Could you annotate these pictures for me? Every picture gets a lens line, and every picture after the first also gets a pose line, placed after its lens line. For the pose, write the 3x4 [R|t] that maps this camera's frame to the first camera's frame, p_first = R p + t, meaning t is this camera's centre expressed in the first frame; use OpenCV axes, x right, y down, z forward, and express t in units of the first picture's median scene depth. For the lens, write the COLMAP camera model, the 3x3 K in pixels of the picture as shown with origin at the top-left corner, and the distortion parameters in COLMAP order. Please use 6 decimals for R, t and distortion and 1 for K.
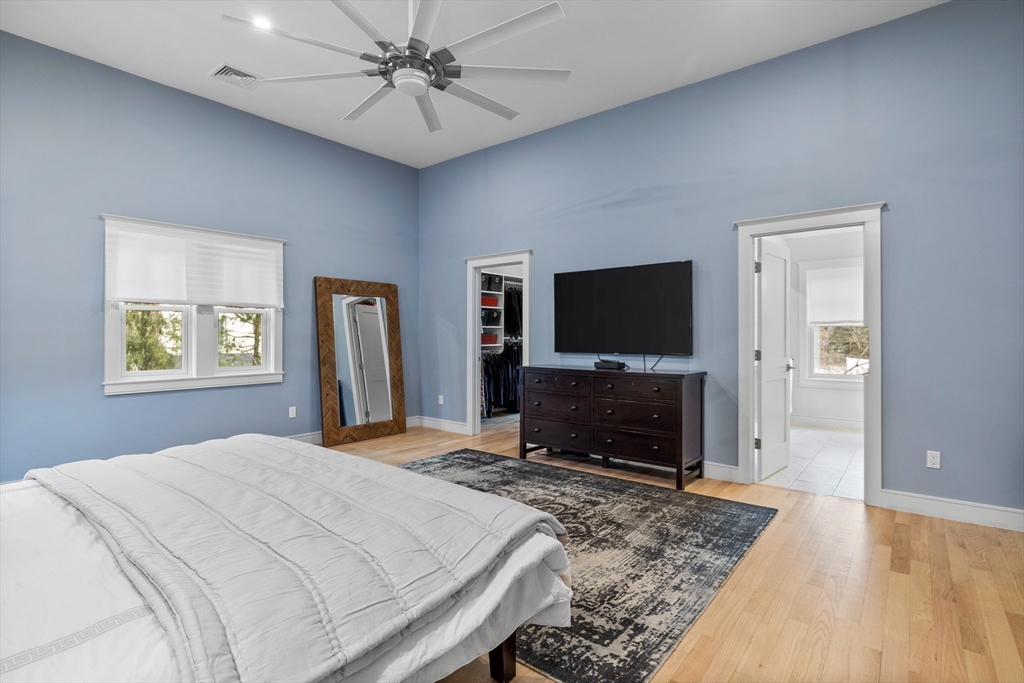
lens RADIAL K [[492.6, 0, 510.7], [0, 492.6, 338.4], [0, 0, 1]] dist [-0.002909, -0.000388]
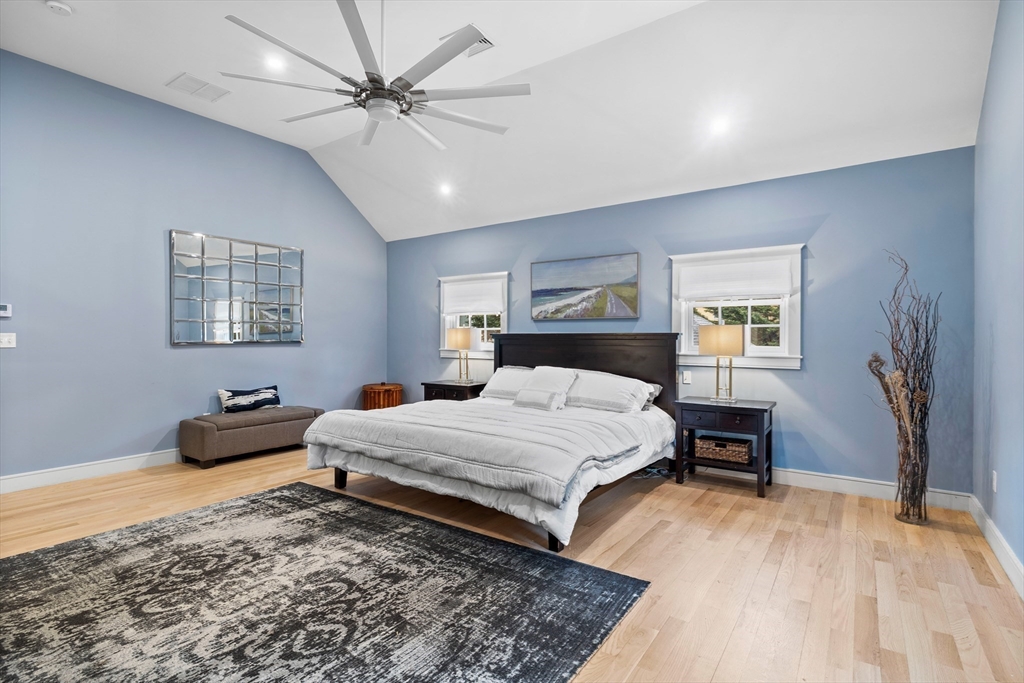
lens RADIAL K [[492.6, 0, 512.6], [0, 492.6, 340.3], [0, 0, 1]] dist [-0.002909, -0.000388]
pose [[-0.997396, -0.002190, -0.072090, -0.375809], [-0.003021, 0.999930, 0.011424, -0.014839], [0.072060, 0.011612, -0.997333, 1.930504]]
